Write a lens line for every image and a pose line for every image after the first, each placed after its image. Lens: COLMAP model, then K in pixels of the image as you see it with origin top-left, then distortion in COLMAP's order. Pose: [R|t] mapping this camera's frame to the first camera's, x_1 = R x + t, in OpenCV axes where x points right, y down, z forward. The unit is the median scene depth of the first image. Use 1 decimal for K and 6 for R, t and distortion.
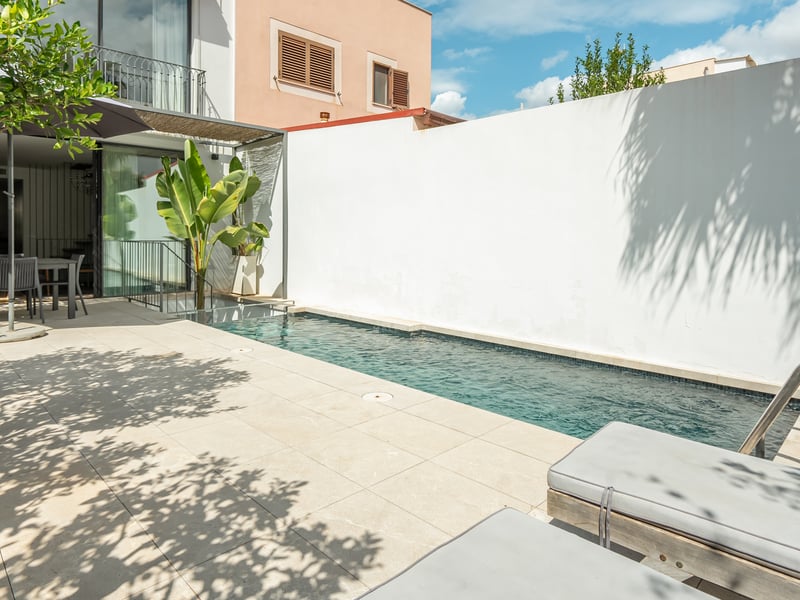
lens RADIAL K [[509.0, 0, 400.7], [0, 509.0, 266.6], [0, 0, 1]] dist [-0.021596, 0.006411]
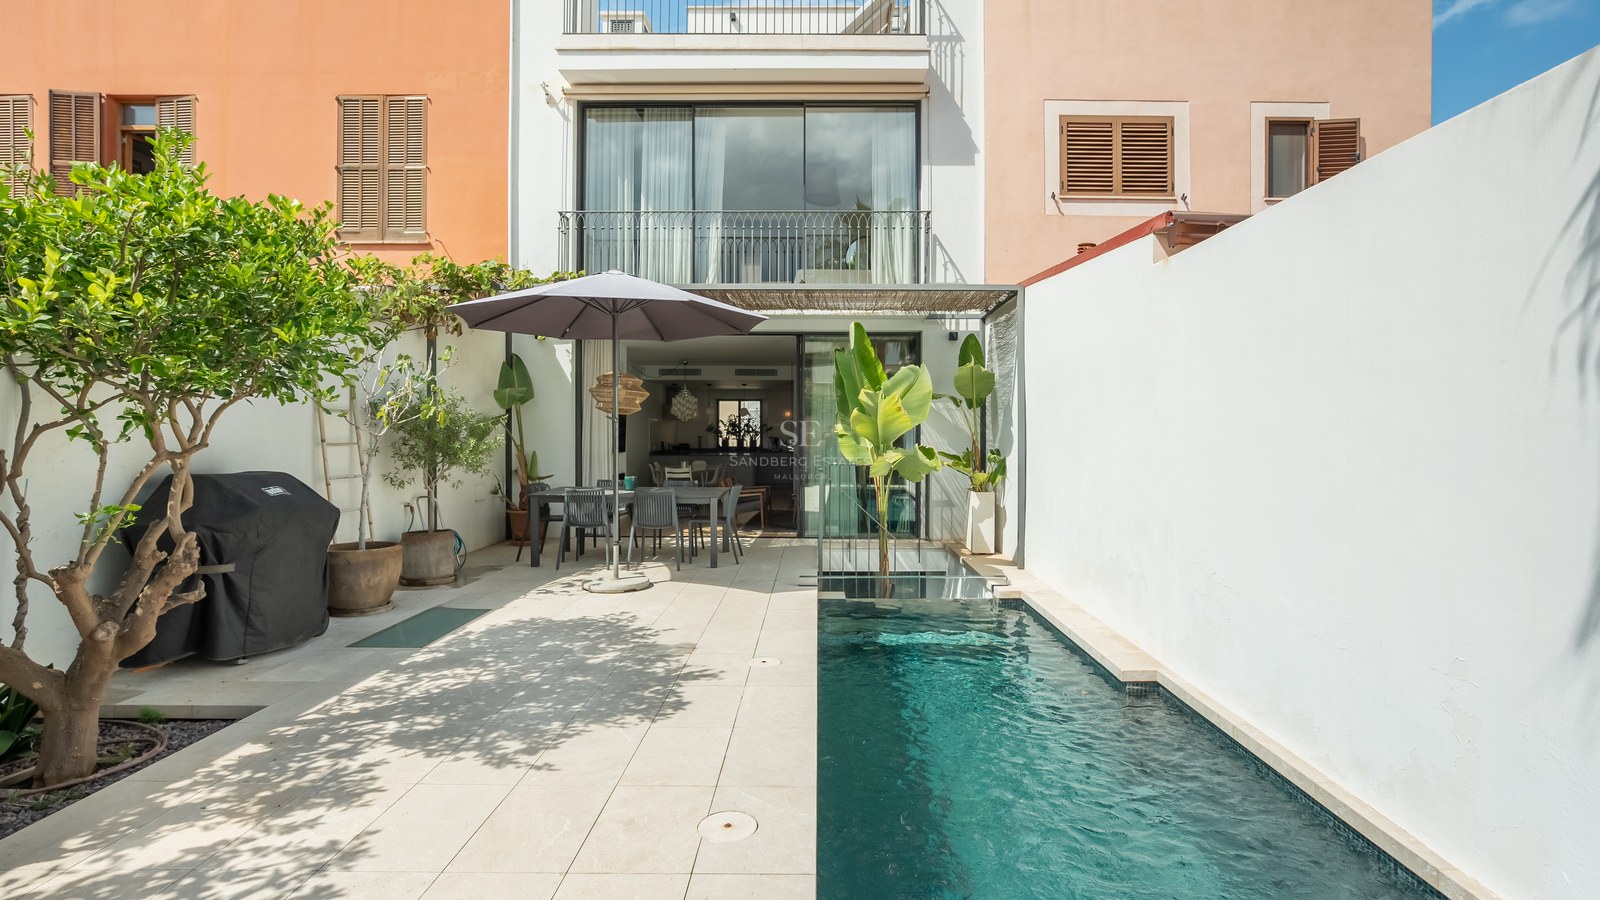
lens RADIAL K [[772.0, 0, 821.5], [0, 772.0, 438.8], [0, 0, 1]] dist [-0.002267, 0.000267]
pose [[0.709830, 0.006974, -0.704338, 0.795542], [-0.044780, 0.998375, -0.035243, -0.154672], [0.702948, 0.056557, 0.708989, 0.678707]]
